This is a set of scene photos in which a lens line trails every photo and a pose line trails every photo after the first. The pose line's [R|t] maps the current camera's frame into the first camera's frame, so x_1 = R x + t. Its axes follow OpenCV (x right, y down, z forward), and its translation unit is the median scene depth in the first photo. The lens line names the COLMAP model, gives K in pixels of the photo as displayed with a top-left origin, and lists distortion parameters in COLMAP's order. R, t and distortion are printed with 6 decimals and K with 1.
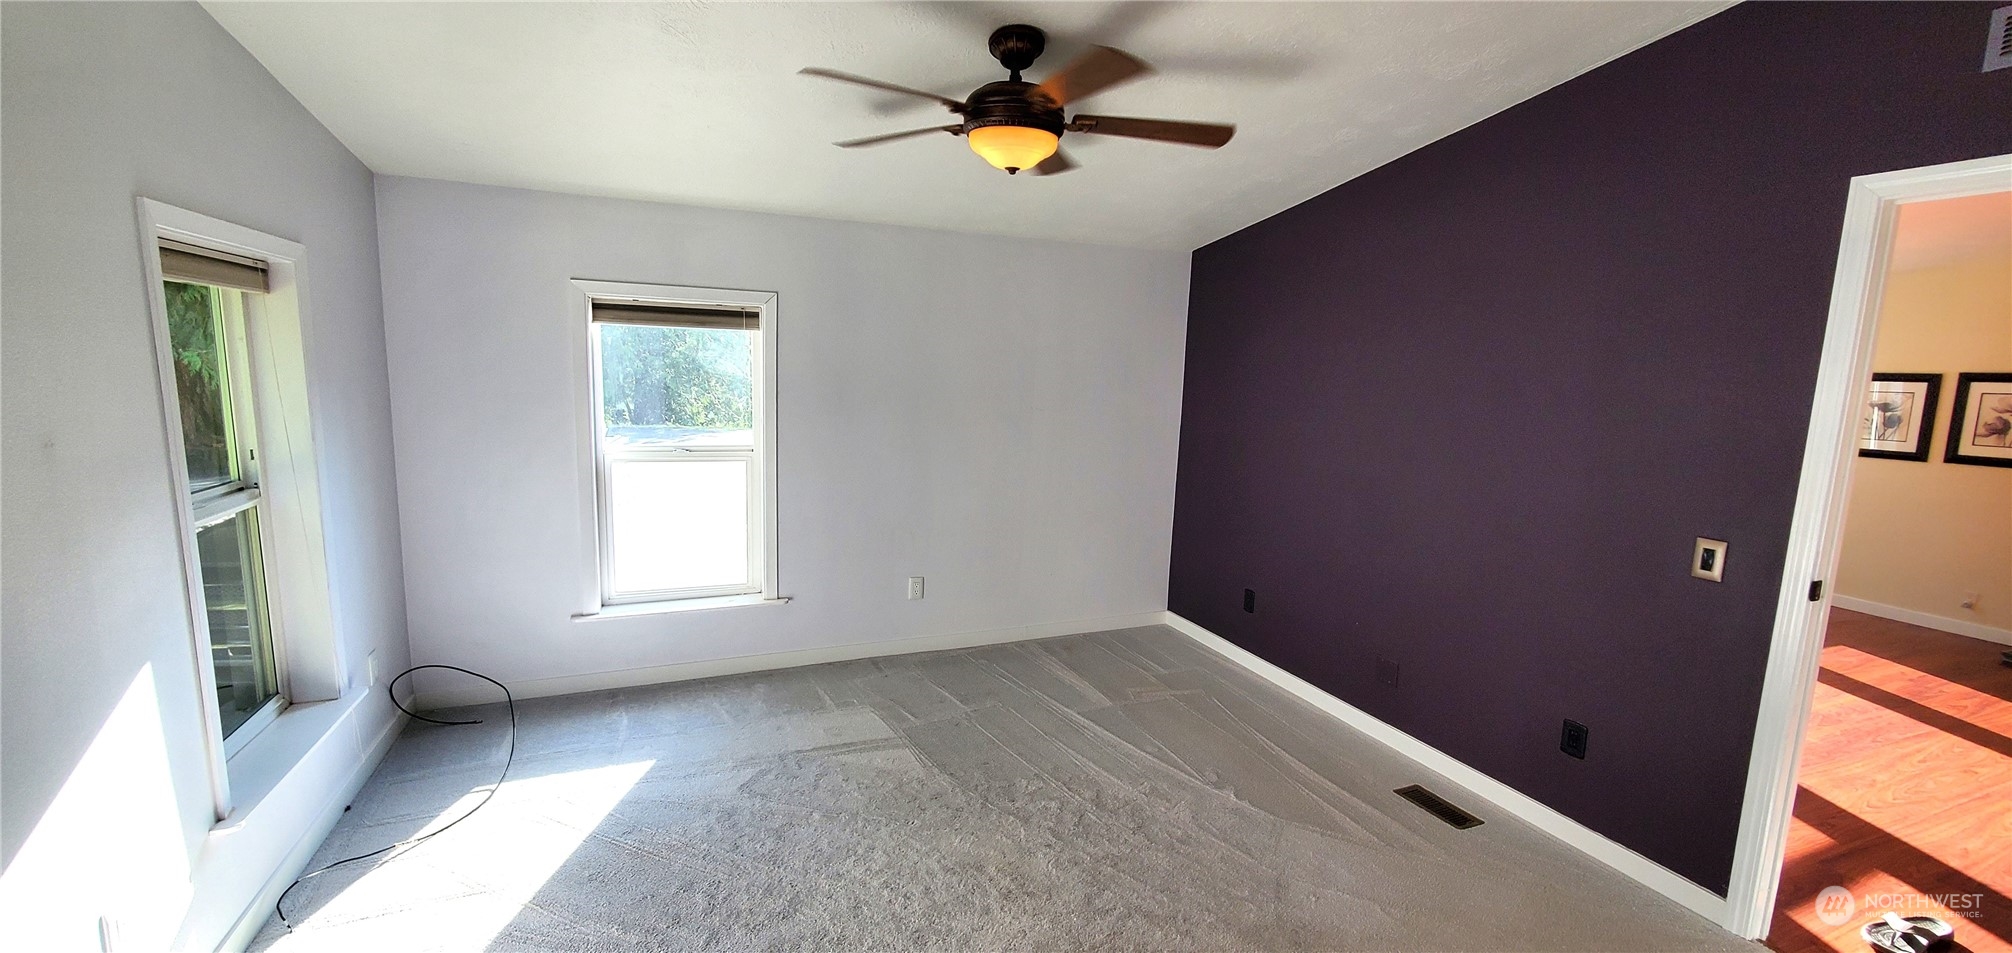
lens RADIAL K [[815.1, 0, 990.2], [0, 815.1, 484.2], [0, 0, 1]] dist [-0.002818, 0.000101]
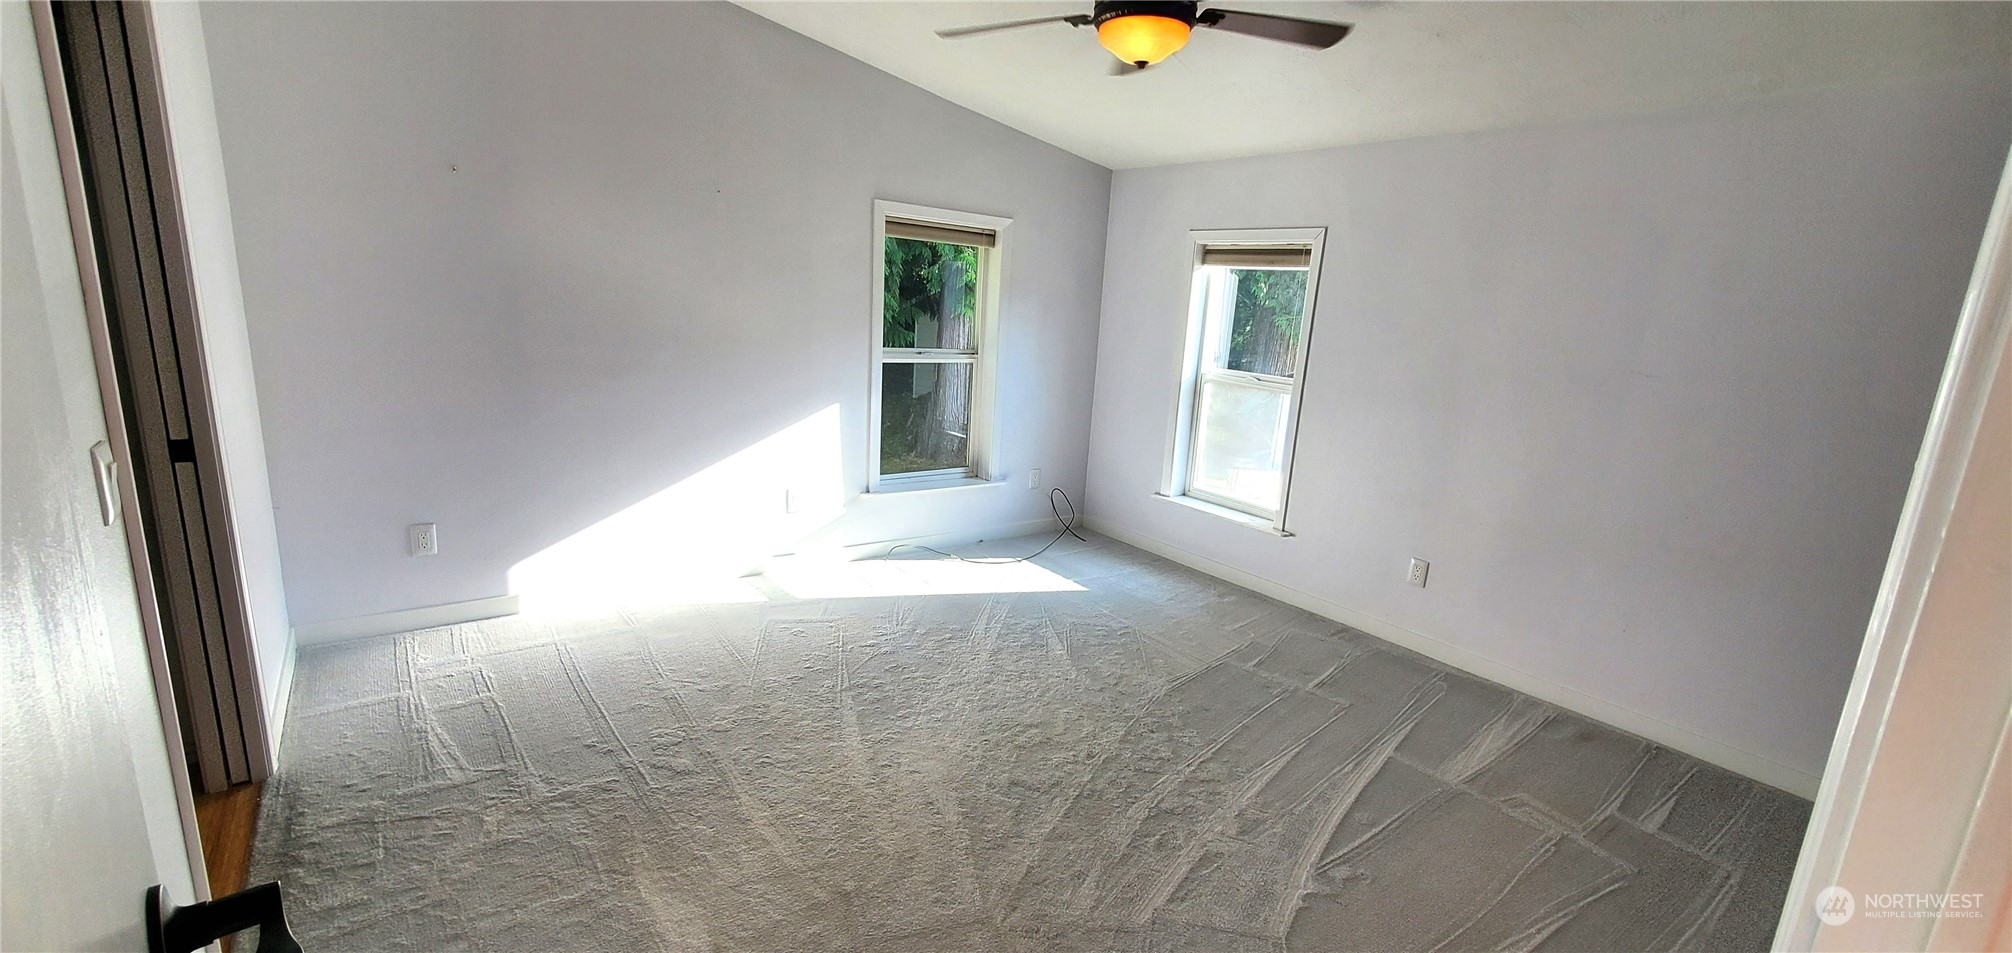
lens RADIAL K [[815.1, 0, 1042.7], [0, 815.1, 483.4], [0, 0, 1]] dist [-0.002818, 0.000101]
pose [[0.275549, 0.201026, -0.940033, 0.751129], [-0.198547, 0.968706, 0.148958, -0.013388], [0.940559, 0.145596, 0.306839, 0.478850]]
